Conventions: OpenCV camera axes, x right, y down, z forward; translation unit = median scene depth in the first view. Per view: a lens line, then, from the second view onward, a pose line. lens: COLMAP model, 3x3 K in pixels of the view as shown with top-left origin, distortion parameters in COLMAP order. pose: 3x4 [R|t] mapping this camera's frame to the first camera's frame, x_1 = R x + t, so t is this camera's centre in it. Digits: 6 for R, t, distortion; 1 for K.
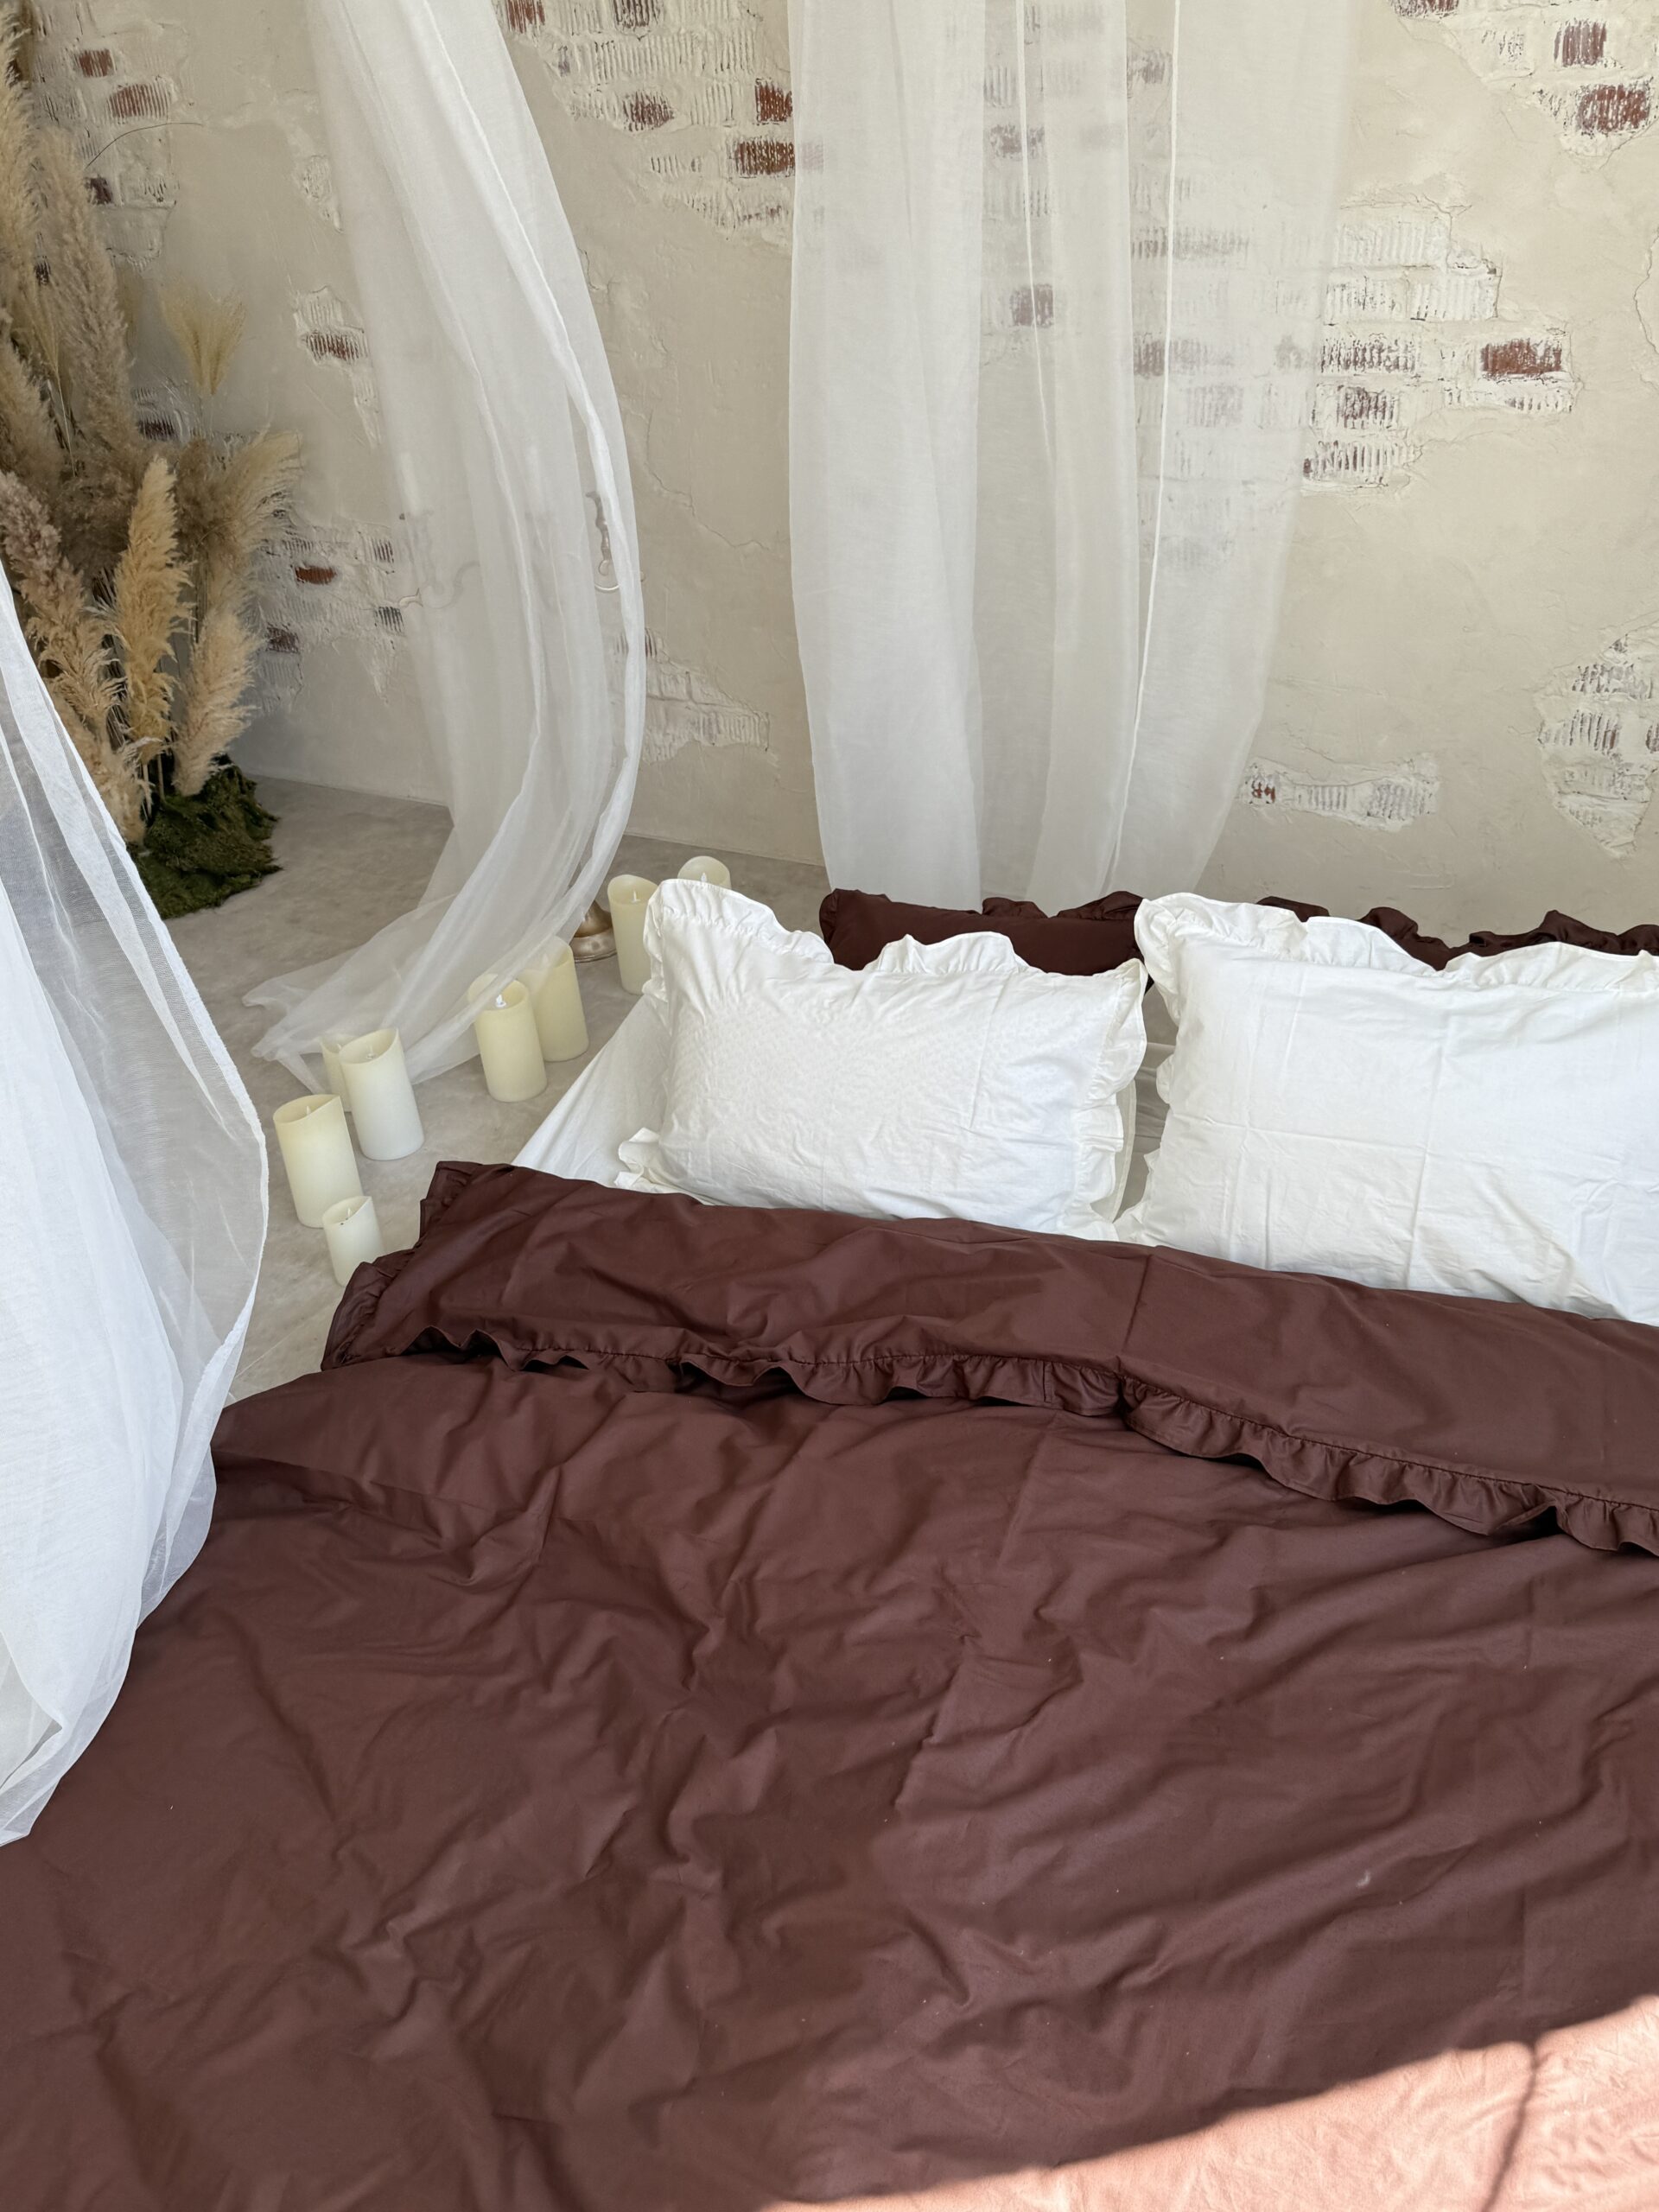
lens RADIAL K [[1760.1, 0, 808.4], [0, 1760.1, 1114.3], [0, 0, 1]] dist [0.165571, -0.332342]
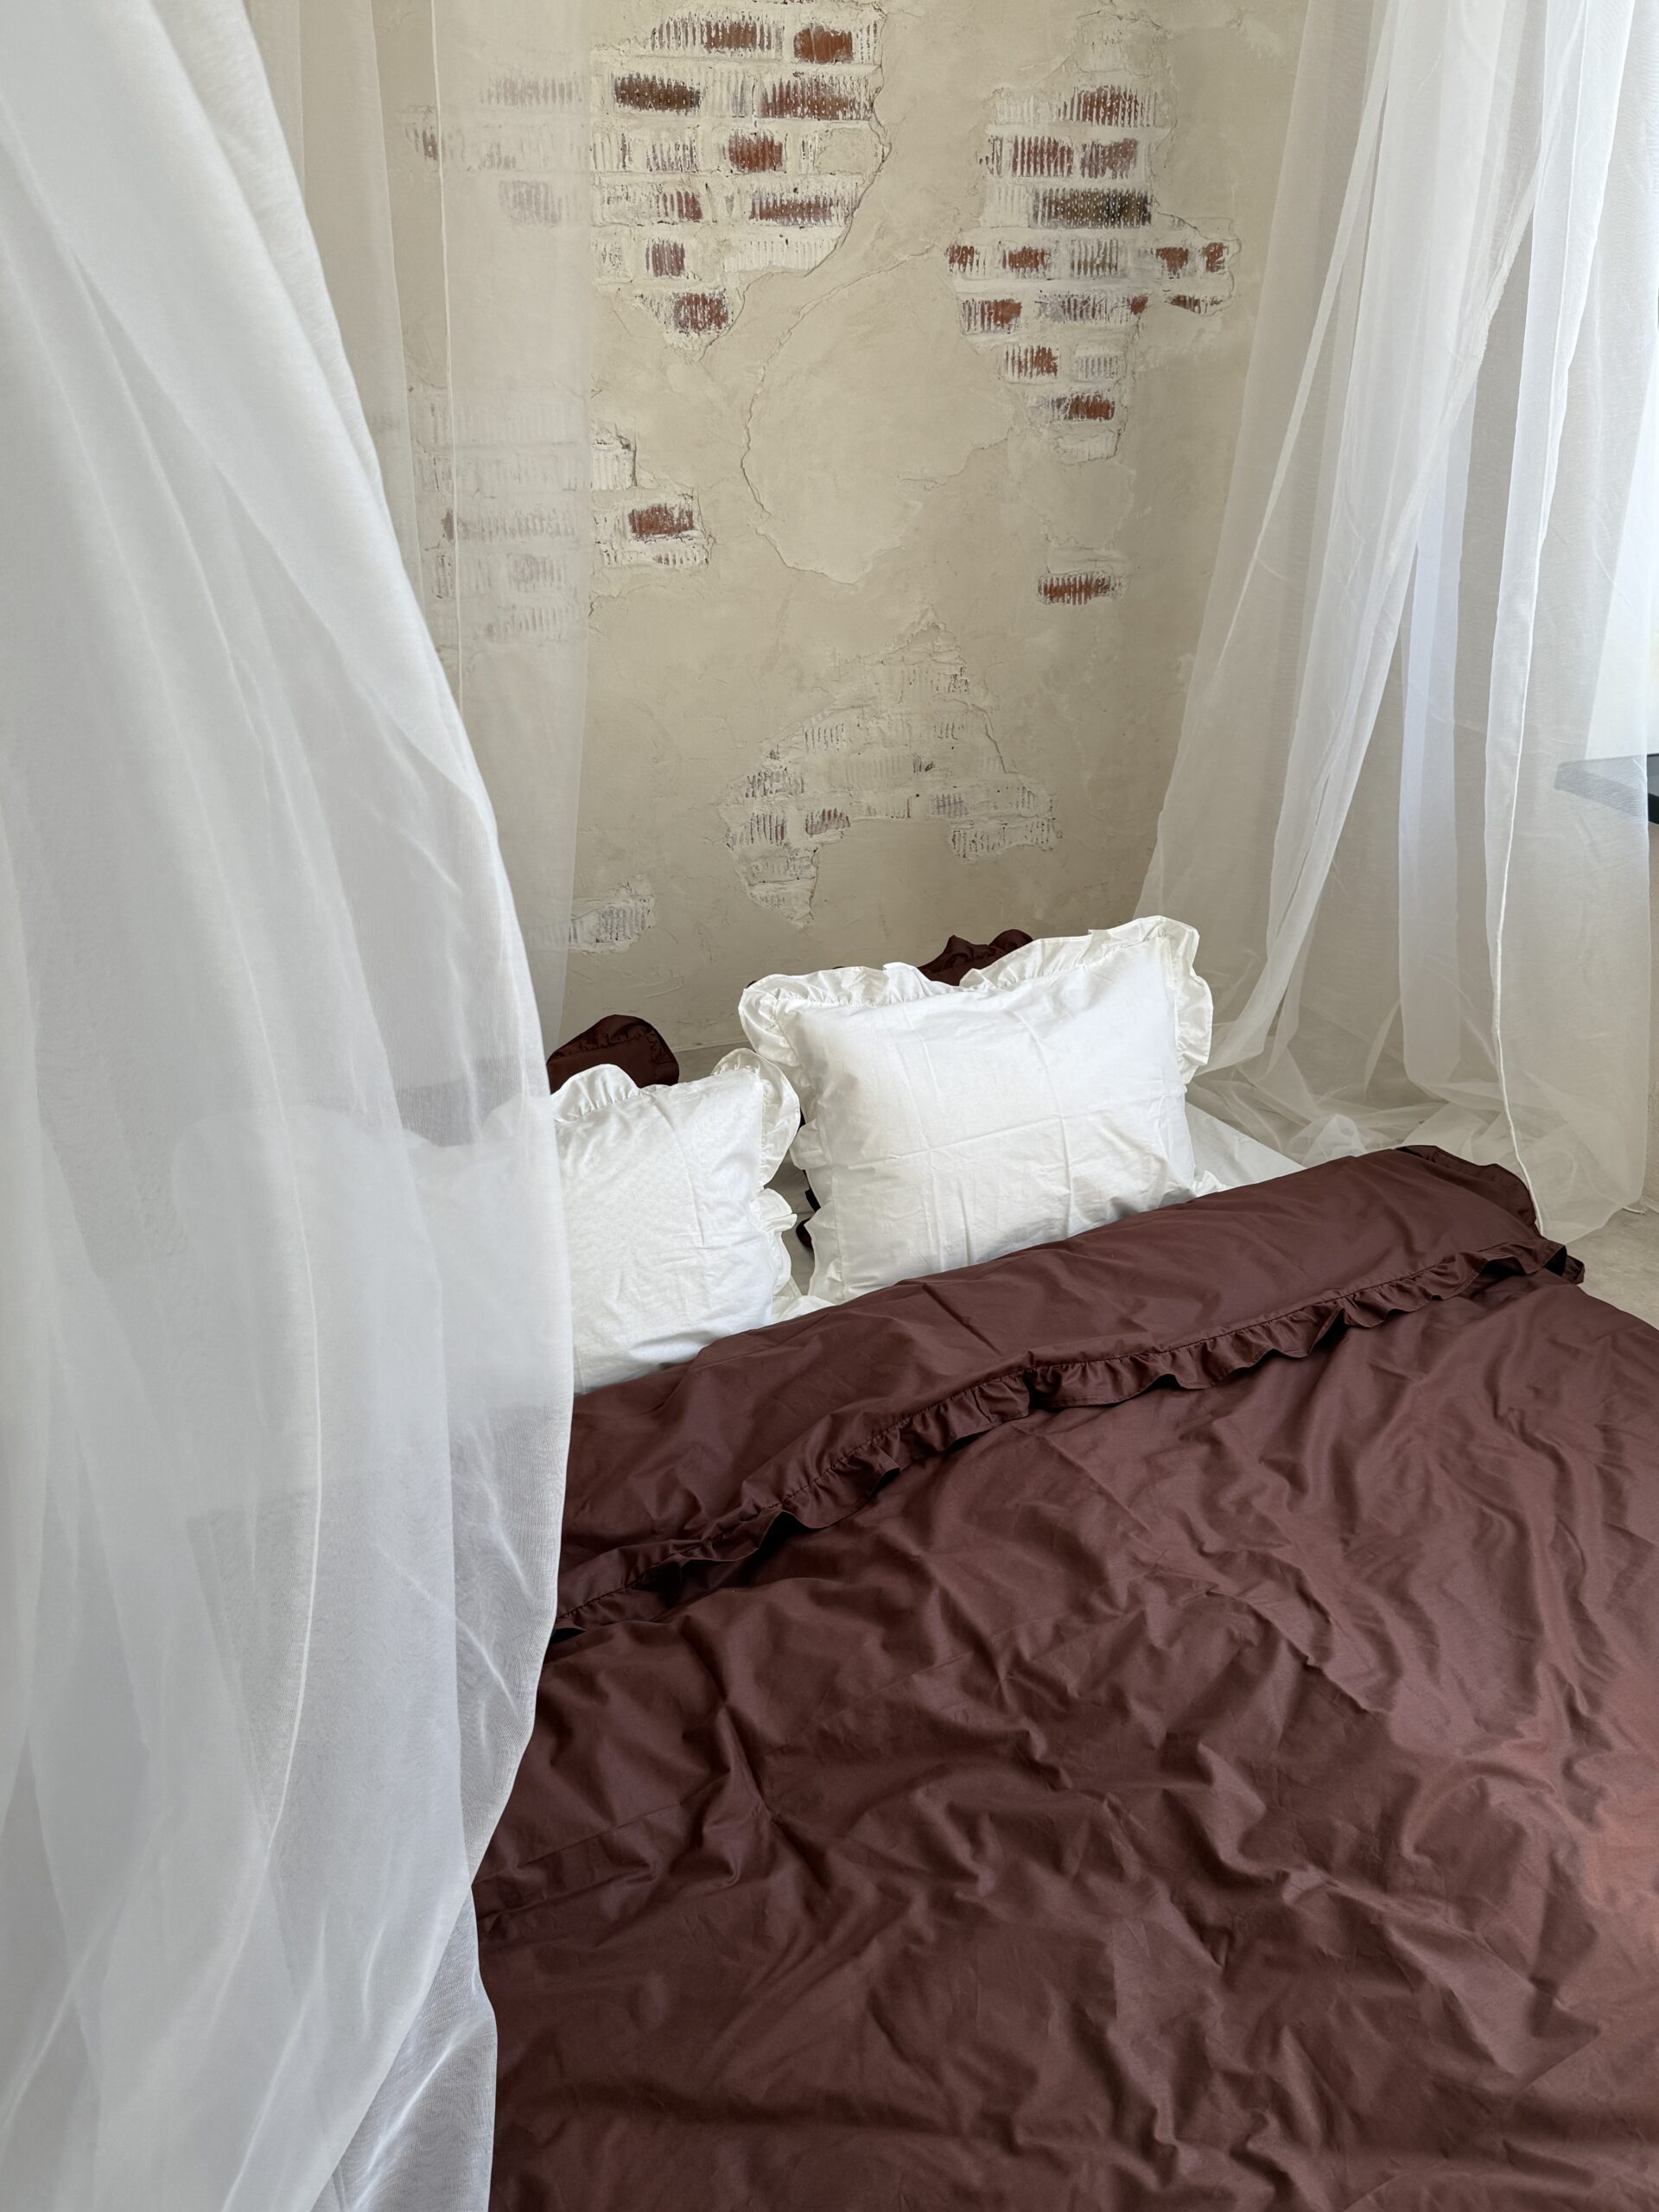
lens RADIAL K [[1762.7, 0, 835.4], [0, 1762.7, 1116.3], [0, 0, 1]] dist [0.172445, -0.345458]
pose [[0.630001, -0.258291, 0.732383, -0.576854], [0.358898, 0.933155, 0.020371, -0.054114], [-0.688688, 0.250016, 0.680588, 0.276118]]
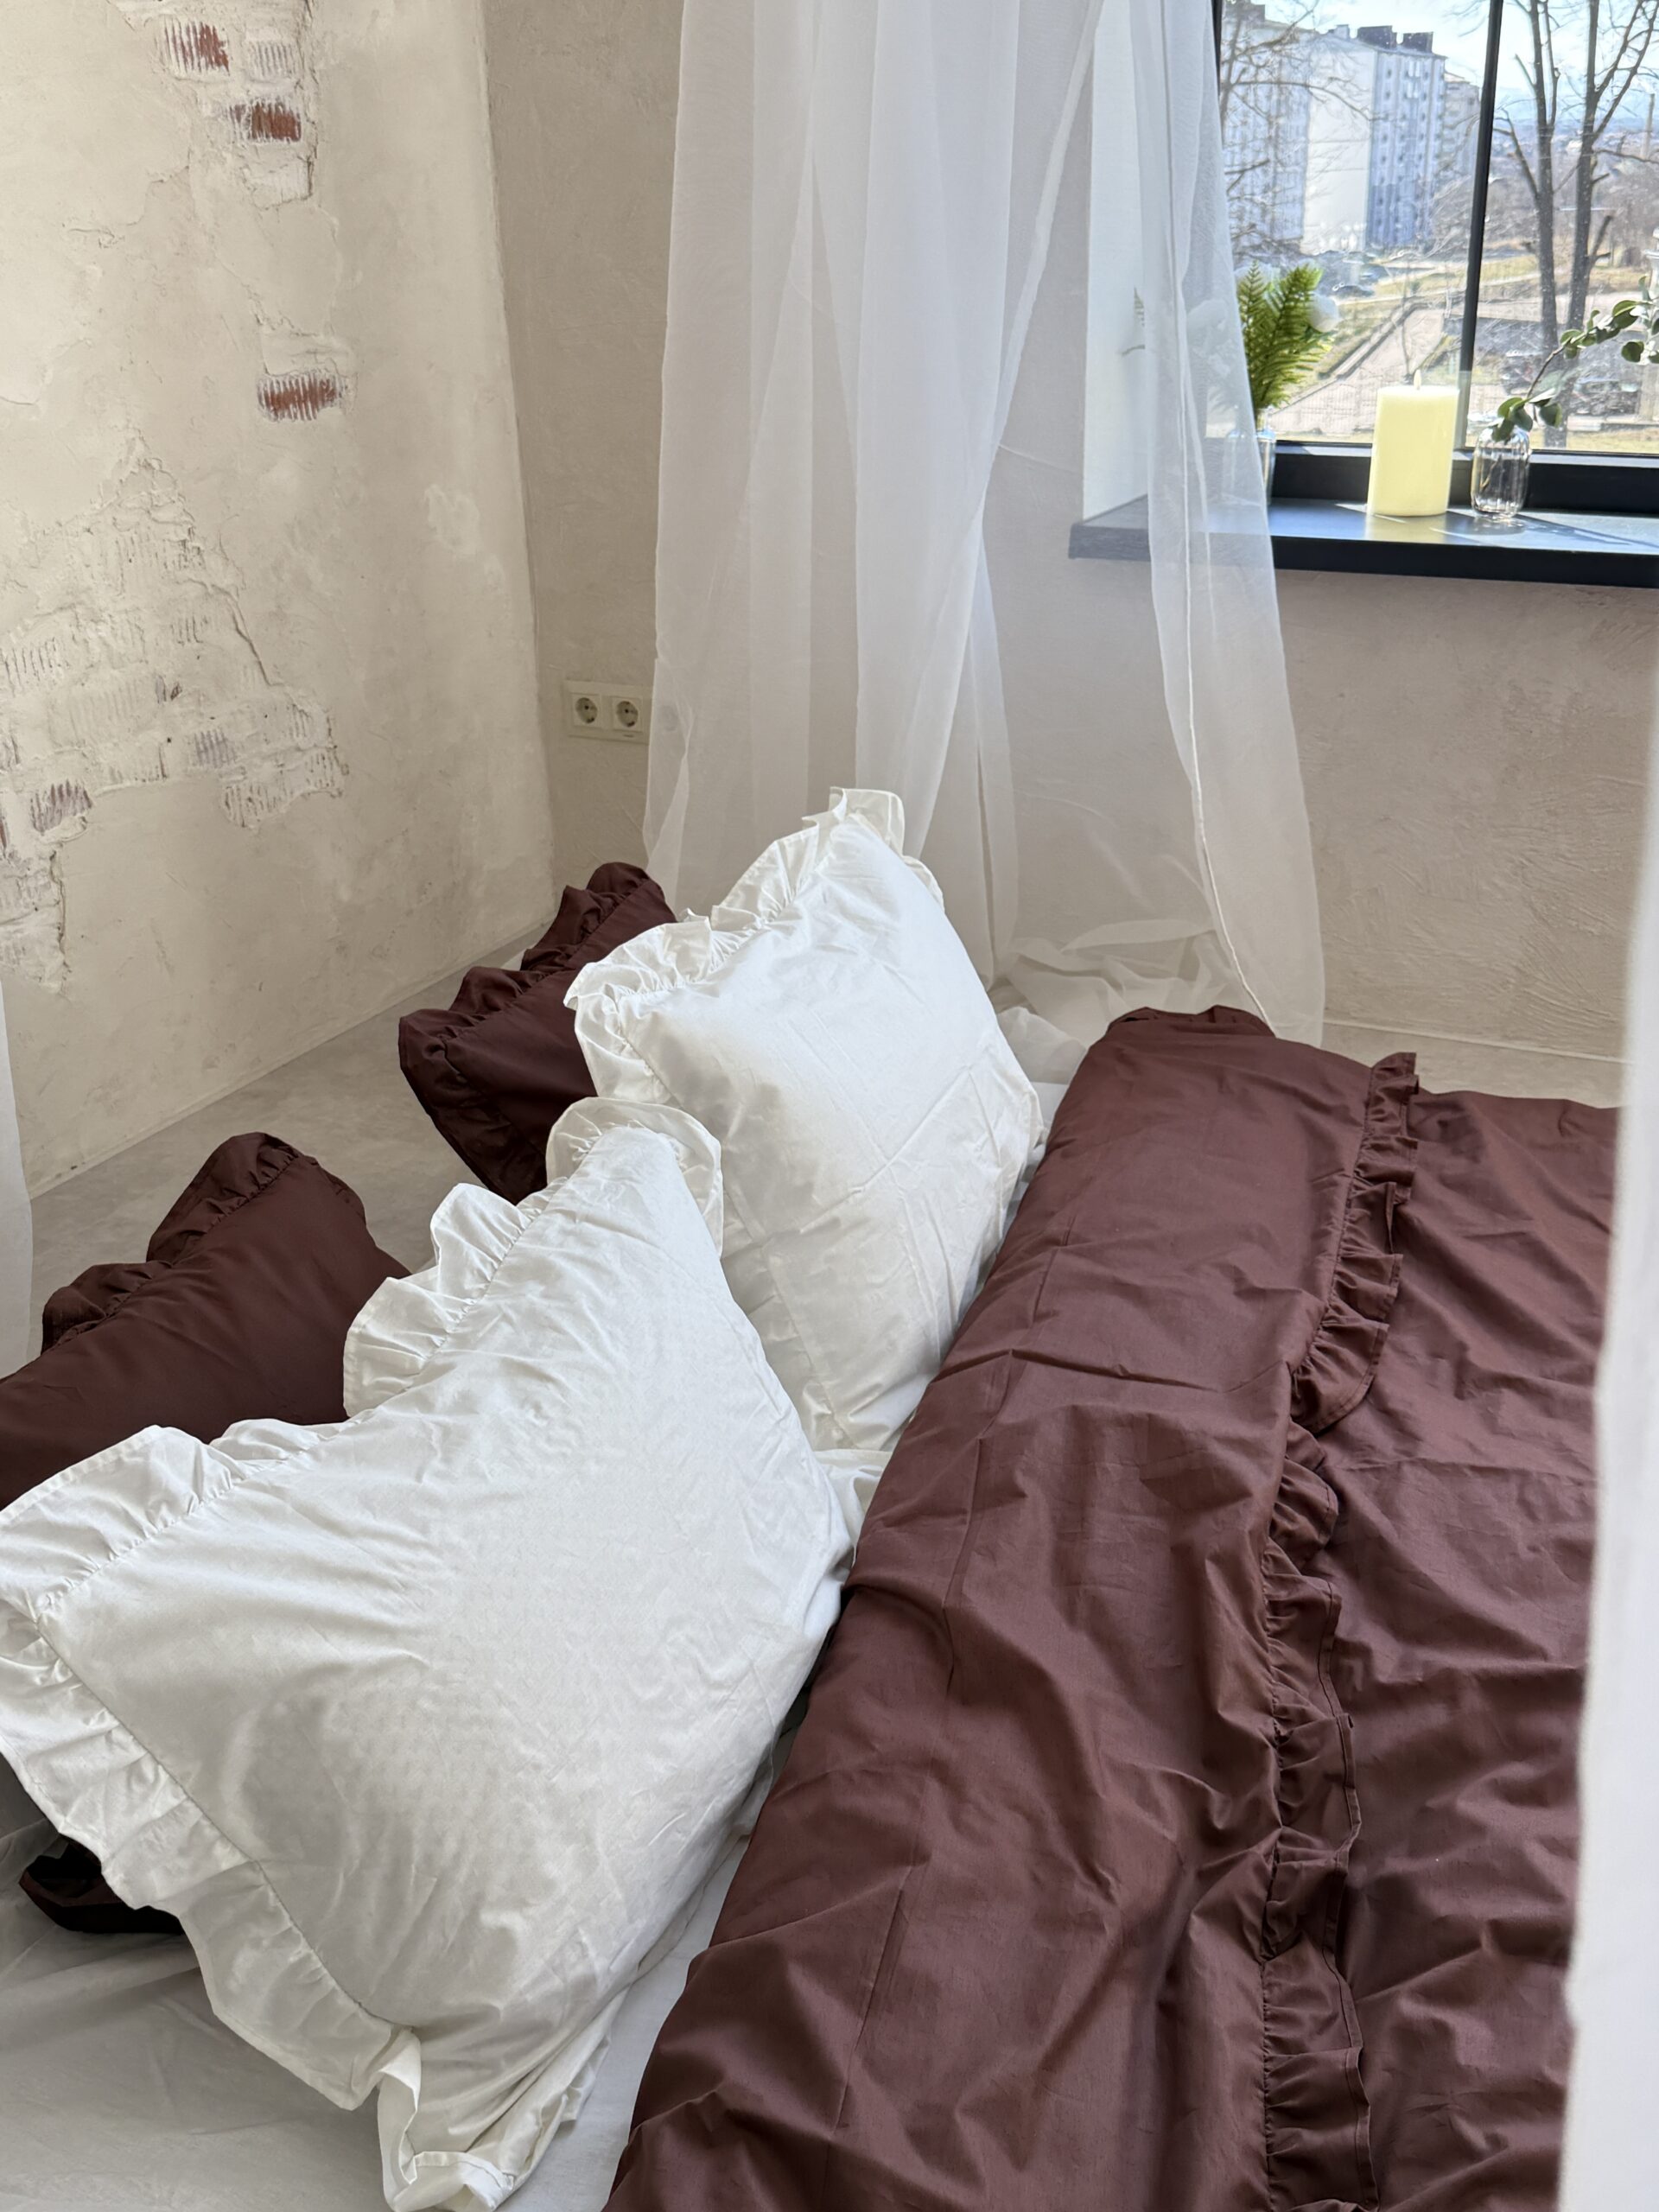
lens RADIAL K [[2199.7, 0, 865.3], [0, 2199.7, 1095.6], [0, 0, 1]] dist [0.156245, -0.314551]
pose [[-0.086949, -0.314752, 0.945183, -0.557219], [0.532723, 0.787036, 0.311095, -0.283758], [-0.841811, 0.530570, 0.099243, 0.881639]]
